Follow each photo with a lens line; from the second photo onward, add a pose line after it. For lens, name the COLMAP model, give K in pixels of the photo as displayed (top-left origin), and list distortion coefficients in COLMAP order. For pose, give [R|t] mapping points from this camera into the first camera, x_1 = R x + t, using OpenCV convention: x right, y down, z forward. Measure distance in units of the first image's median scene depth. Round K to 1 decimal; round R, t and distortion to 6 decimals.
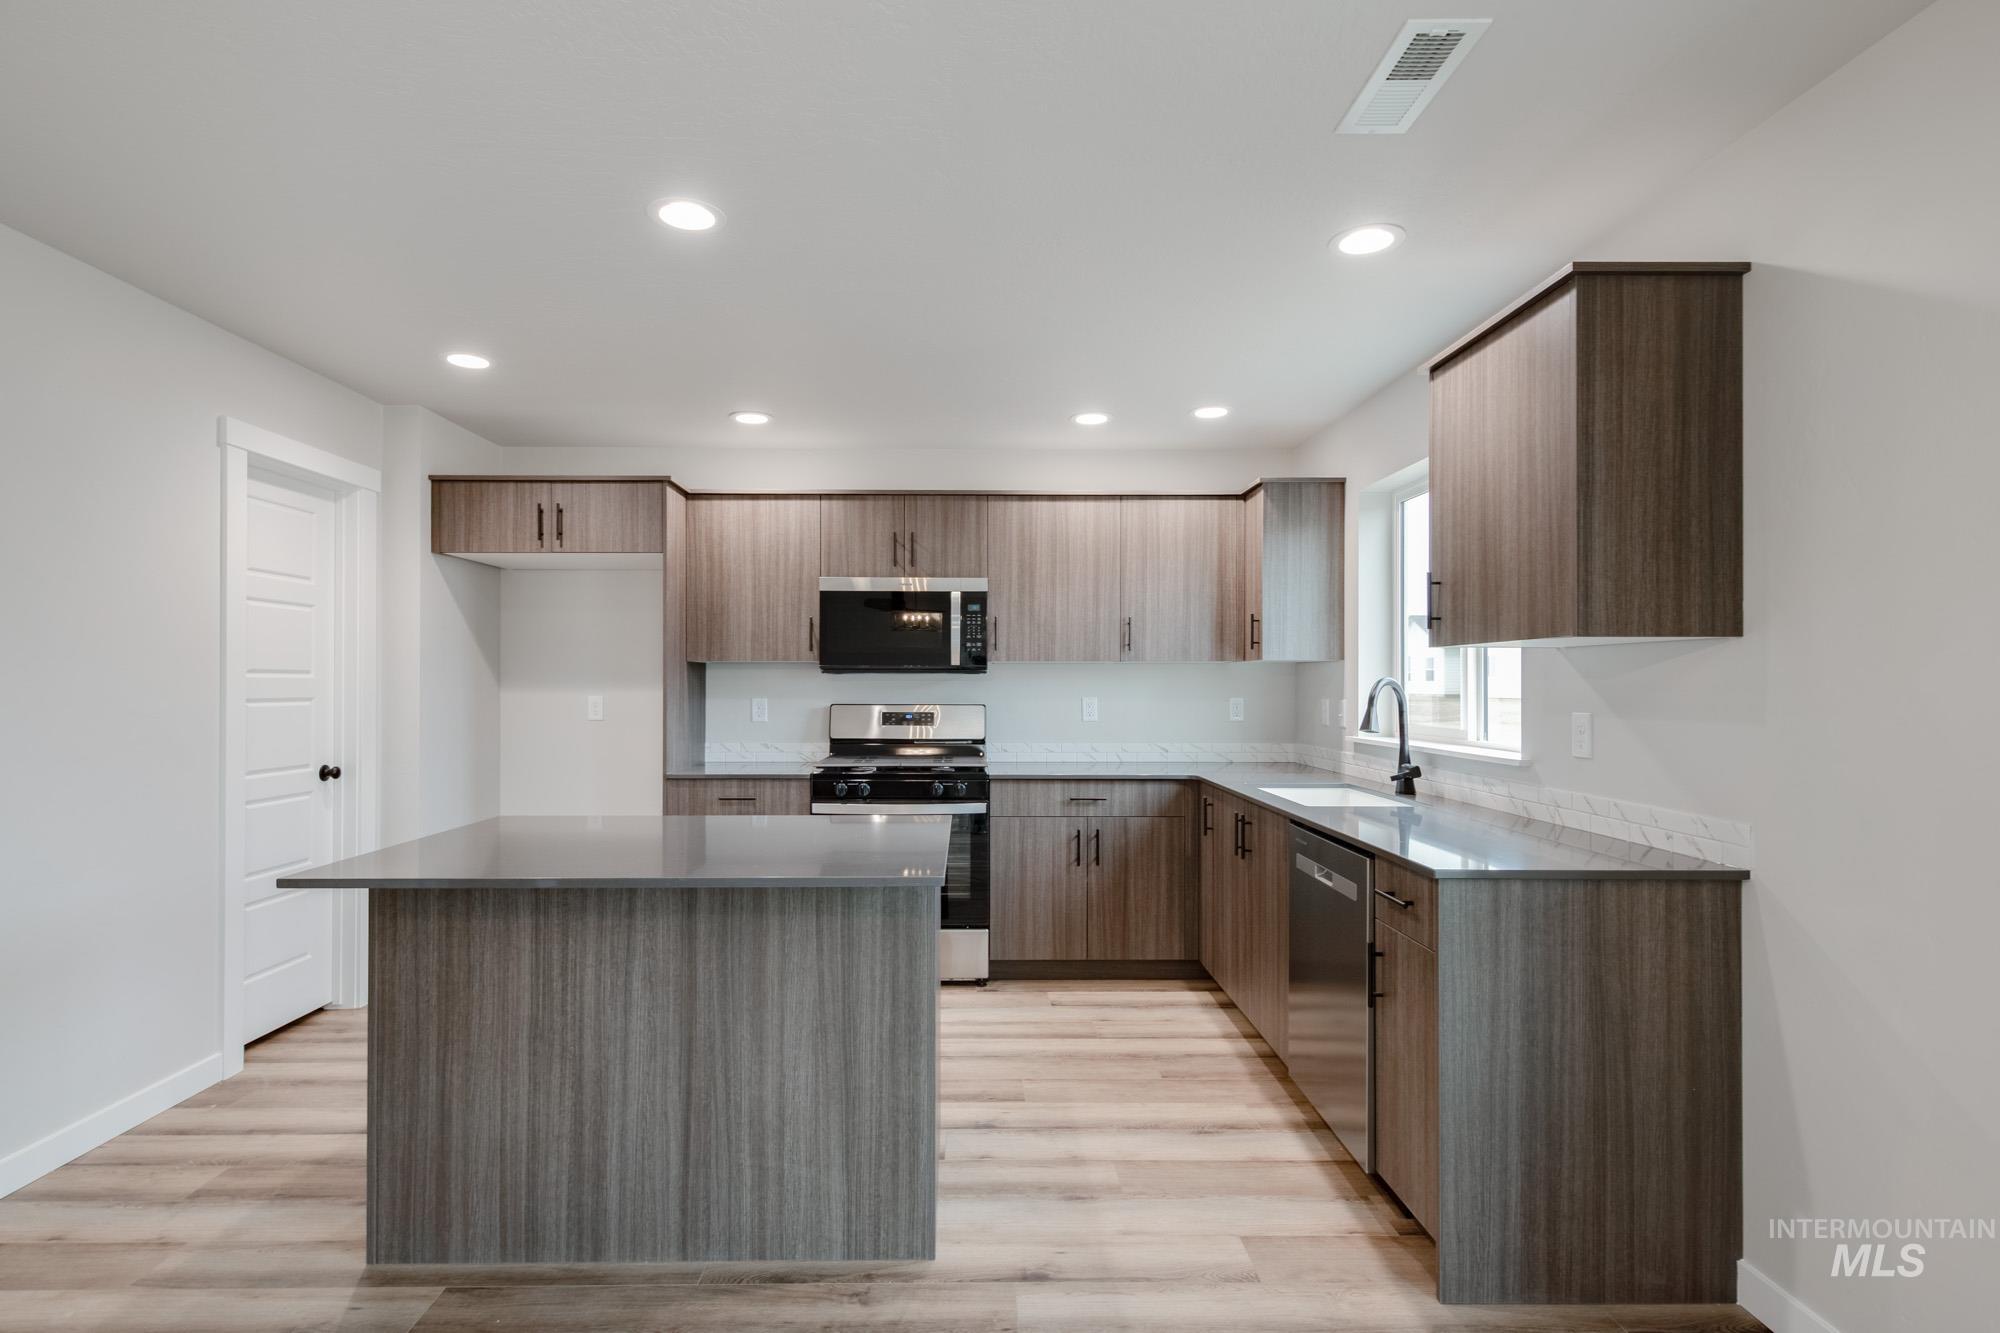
lens RADIAL K [[1051.1, 0, 952.4], [0, 1051.1, 675.6], [0, 0, 1]] dist [0.014932, -0.001933]
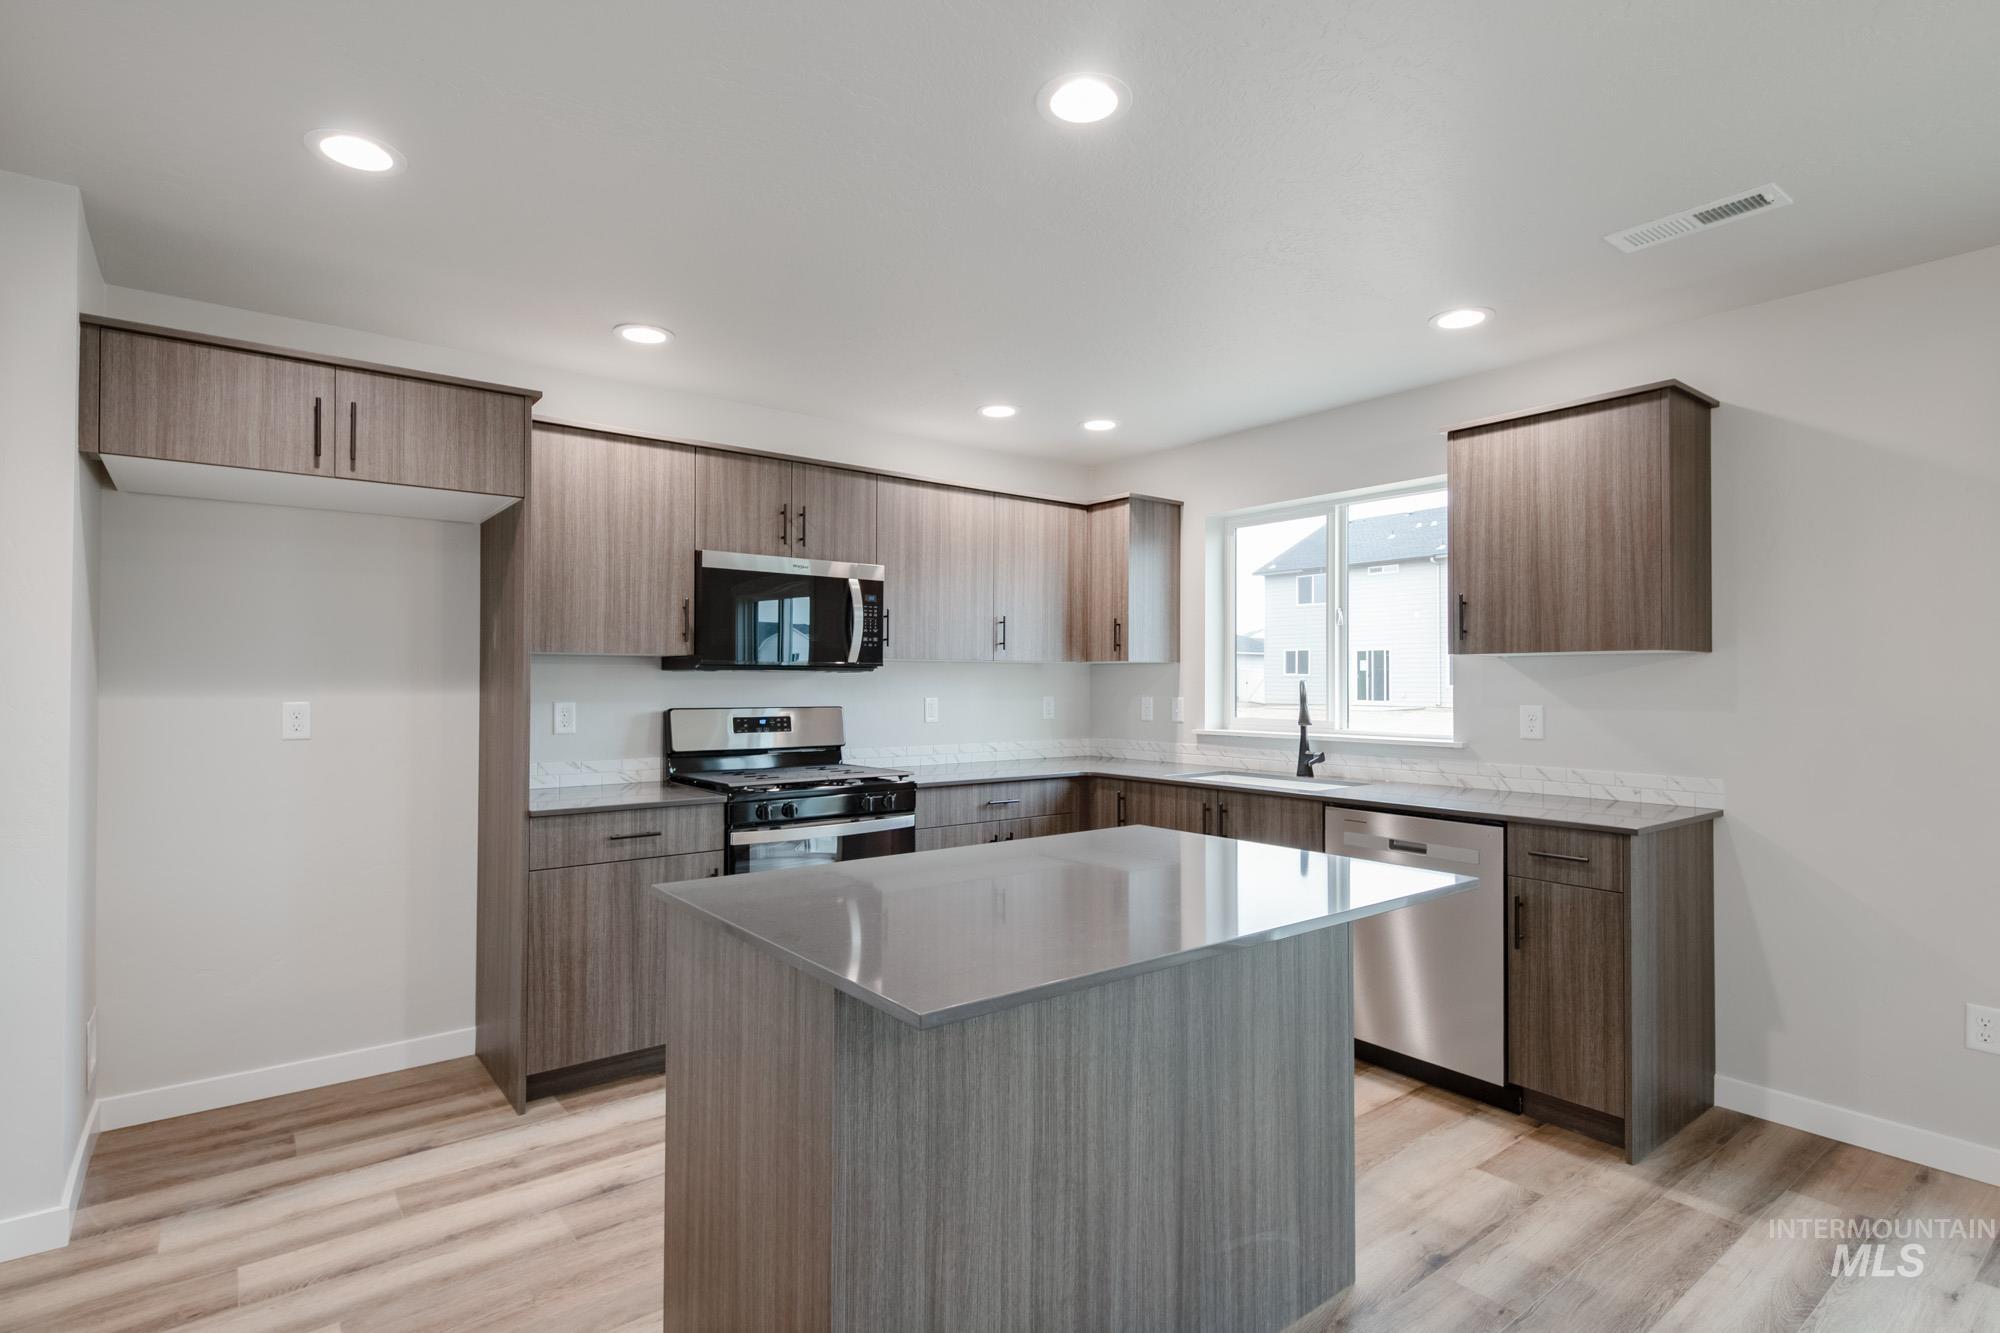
lens RADIAL K [[1026.5, 0, 1043.4], [0, 1026.5, 671.9], [0, 0, 1]] dist [0.012699, -0.001042]
pose [[0.771986, 0.008029, 0.635589, -0.541362], [-0.006242, 0.999968, -0.005051, 0.002269], [-0.635609, -0.000067, 0.772011, 0.293522]]
